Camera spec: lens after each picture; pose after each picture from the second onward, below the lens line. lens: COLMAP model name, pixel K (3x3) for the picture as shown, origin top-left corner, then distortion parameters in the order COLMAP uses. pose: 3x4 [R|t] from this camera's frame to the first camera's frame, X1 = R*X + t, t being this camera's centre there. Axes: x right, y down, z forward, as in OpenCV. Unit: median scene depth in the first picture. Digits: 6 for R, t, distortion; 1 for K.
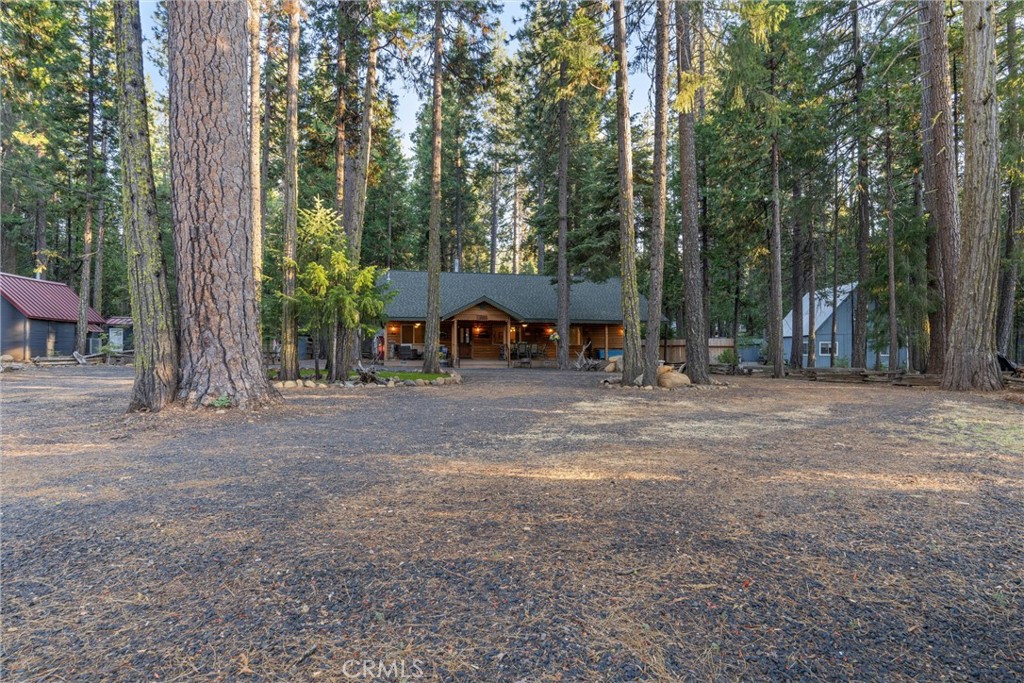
lens RADIAL K [[535.7, 0, 512.4], [0, 535.7, 350.1], [0, 0, 1]] dist [0.002112, 0.000858]
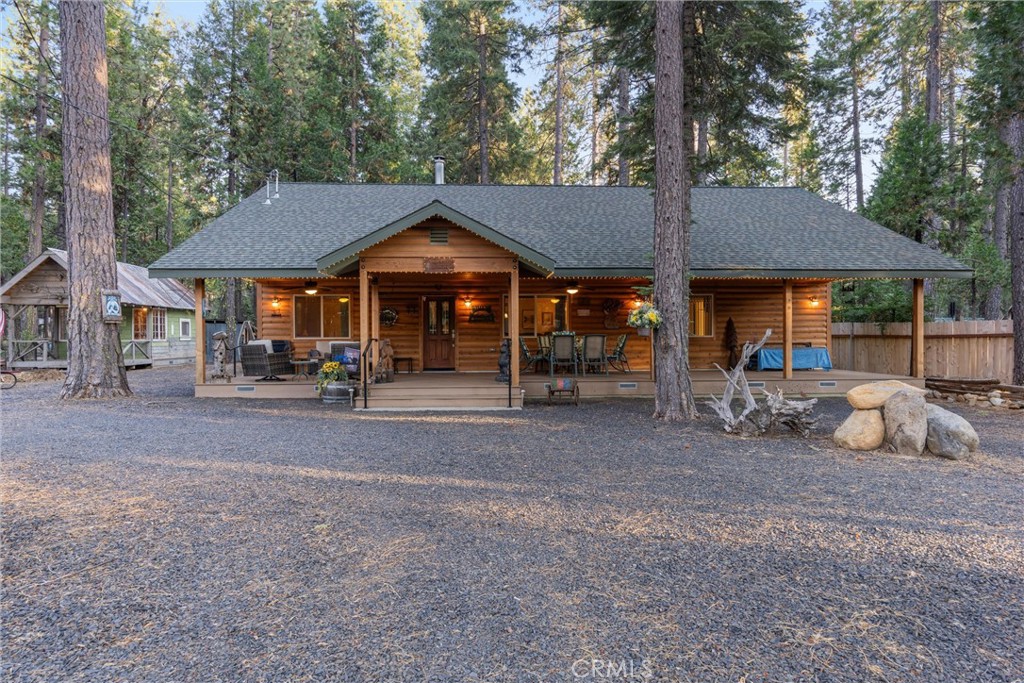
lens RADIAL K [[594.7, 0, 512.0], [0, 594.7, 341.5], [0, 0, 1]] dist [-0.000689, -0.000309]
pose [[0.988370, -0.005702, -0.151960, 0.051701], [0.006571, 0.999965, 0.005220, -0.011440], [0.151925, -0.006157, 0.988373, 0.609408]]
